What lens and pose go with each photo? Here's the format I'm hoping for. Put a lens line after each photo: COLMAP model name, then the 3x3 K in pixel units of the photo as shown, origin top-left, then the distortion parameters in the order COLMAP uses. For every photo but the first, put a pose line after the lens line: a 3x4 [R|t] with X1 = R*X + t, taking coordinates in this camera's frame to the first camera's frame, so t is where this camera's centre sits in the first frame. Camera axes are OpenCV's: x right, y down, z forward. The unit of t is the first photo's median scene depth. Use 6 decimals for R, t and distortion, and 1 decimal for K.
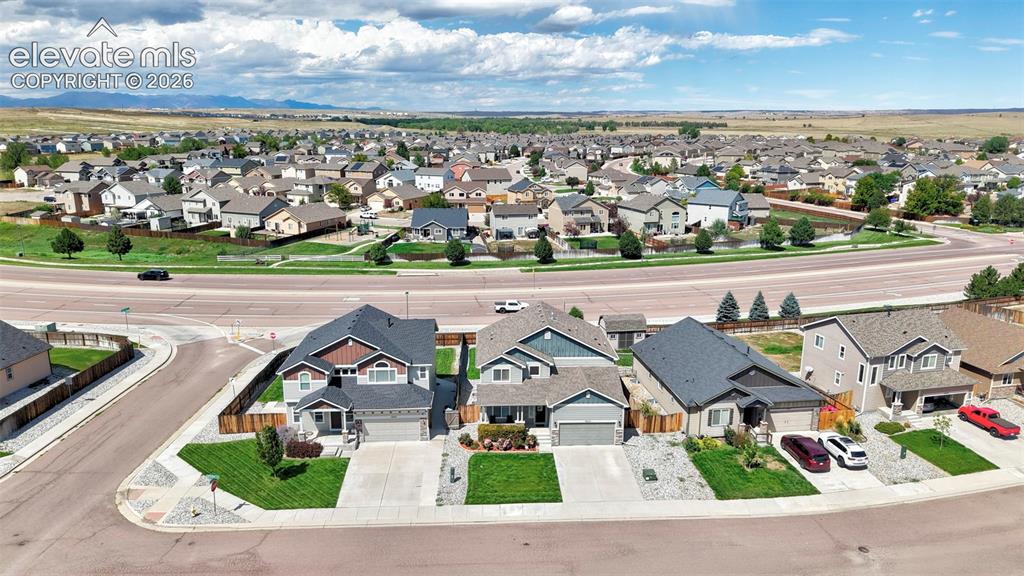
lens RADIAL K [[687.6, 0, 507.7], [0, 687.6, 292.5], [0, 0, 1]] dist [0.023372, -0.022397]
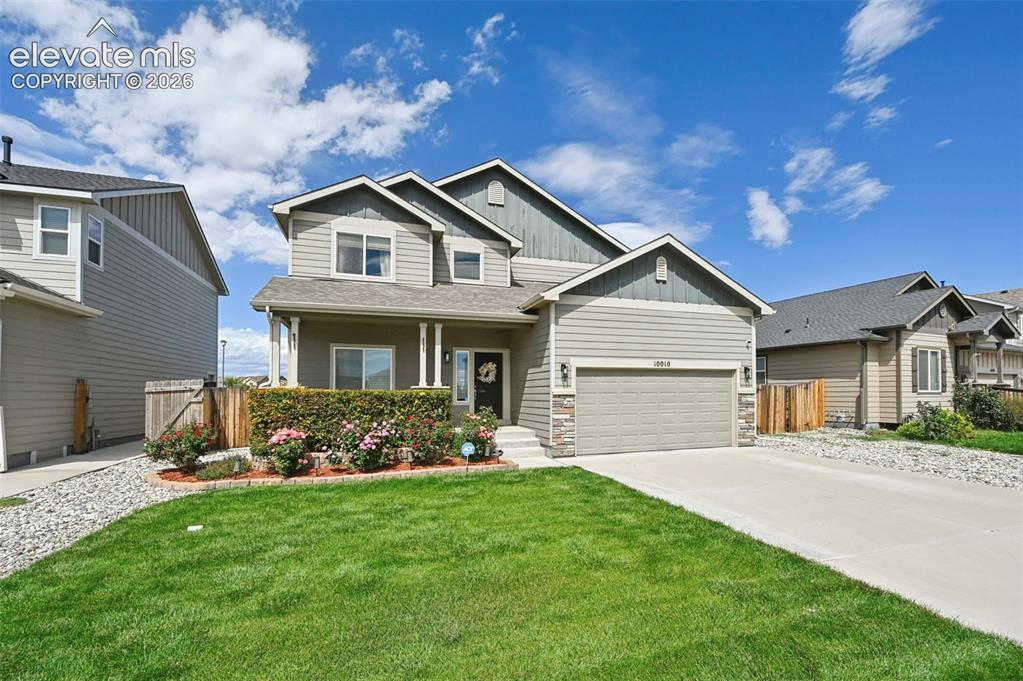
lens RADIAL K [[410.8, 0, 503.8], [0, 410.8, 400.1], [0, 0, 1]] dist [-0.005876, -0.000913]
pose [[0.962378, -0.008185, 0.271592, 0.000414], [0.077236, 0.966555, -0.244552, 0.105307], [-0.260507, 0.256328, 0.930823, 0.373944]]
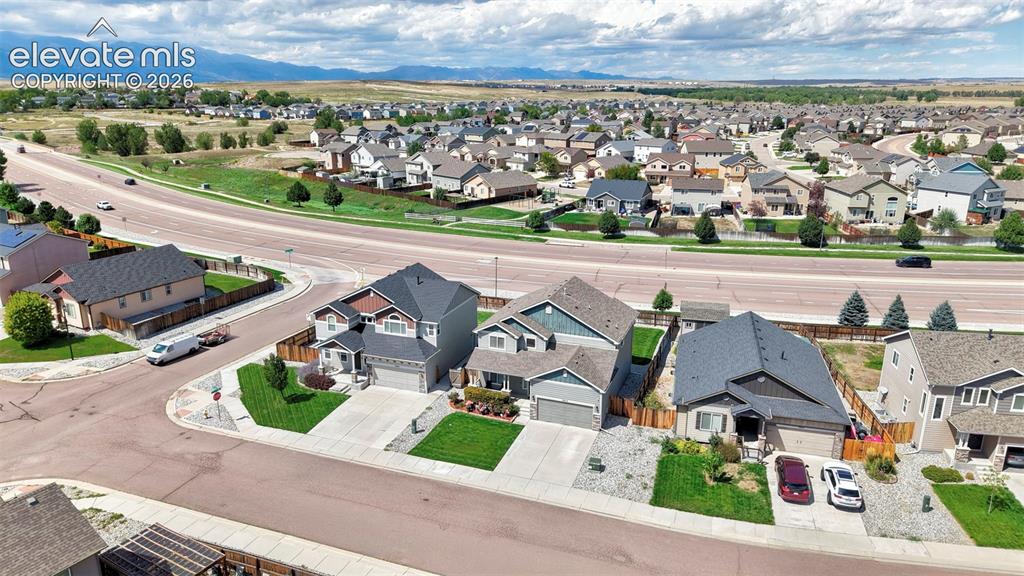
lens RADIAL K [[687.6, 0, 508.9], [0, 687.6, 288.1], [0, 0, 1]] dist [0.023372, -0.022397]
pose [[0.918746, 0.107863, -0.379831, 0.173103], [-0.094673, 0.994081, 0.053299, -0.006957], [0.383331, -0.013008, 0.923519, 0.031348]]
